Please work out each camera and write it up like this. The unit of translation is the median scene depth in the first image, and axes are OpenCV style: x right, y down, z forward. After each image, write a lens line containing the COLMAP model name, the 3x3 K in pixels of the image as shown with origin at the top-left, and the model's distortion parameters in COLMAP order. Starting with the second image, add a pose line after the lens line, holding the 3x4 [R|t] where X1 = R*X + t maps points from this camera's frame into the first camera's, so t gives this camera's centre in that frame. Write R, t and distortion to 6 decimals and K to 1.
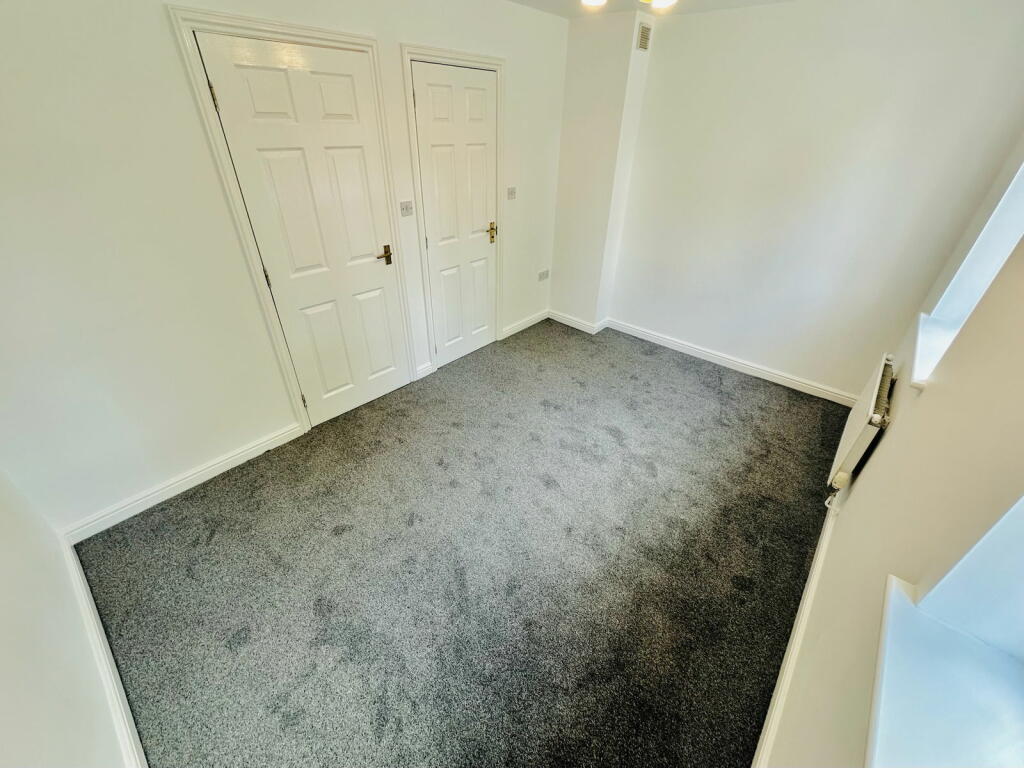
lens RADIAL K [[415.6, 0, 515.7], [0, 415.6, 382.6], [0, 0, 1]] dist [-0.000411, -0.002318]
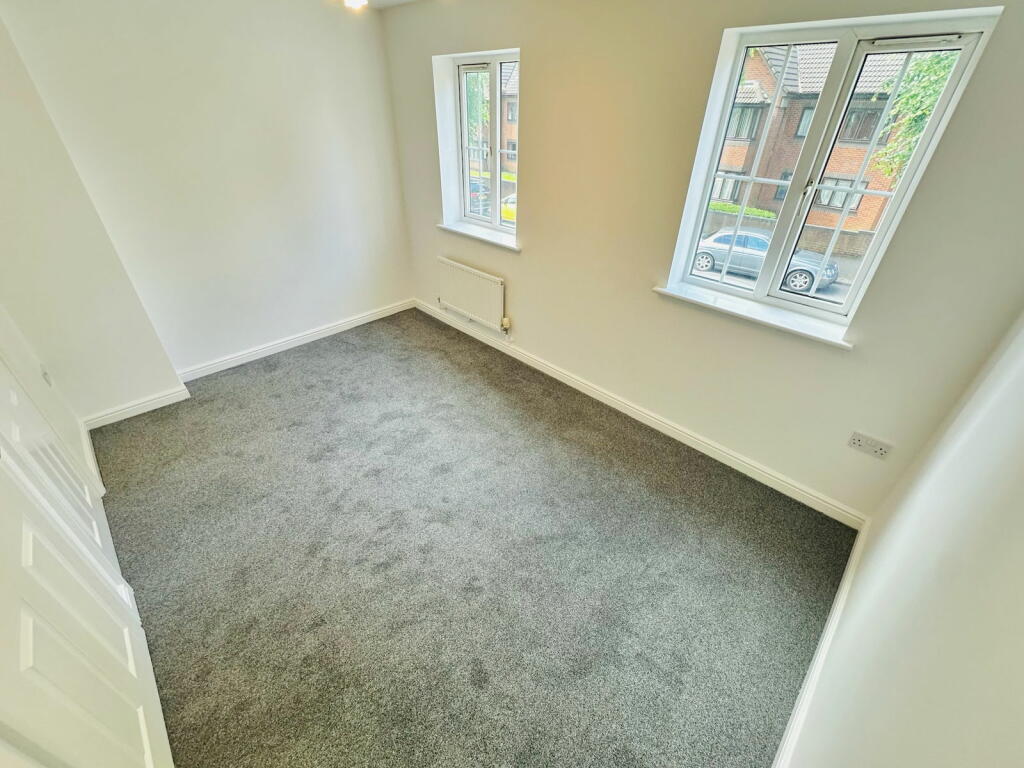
lens RADIAL K [[415.6, 0, 514.2], [0, 415.6, 385.2], [0, 0, 1]] dist [-0.000411, -0.002318]
pose [[0.075986, -0.576034, 0.813887, -0.538830], [0.523967, 0.717532, 0.458919, -0.249980], [-0.848343, 0.391578, 0.356345, 0.348589]]
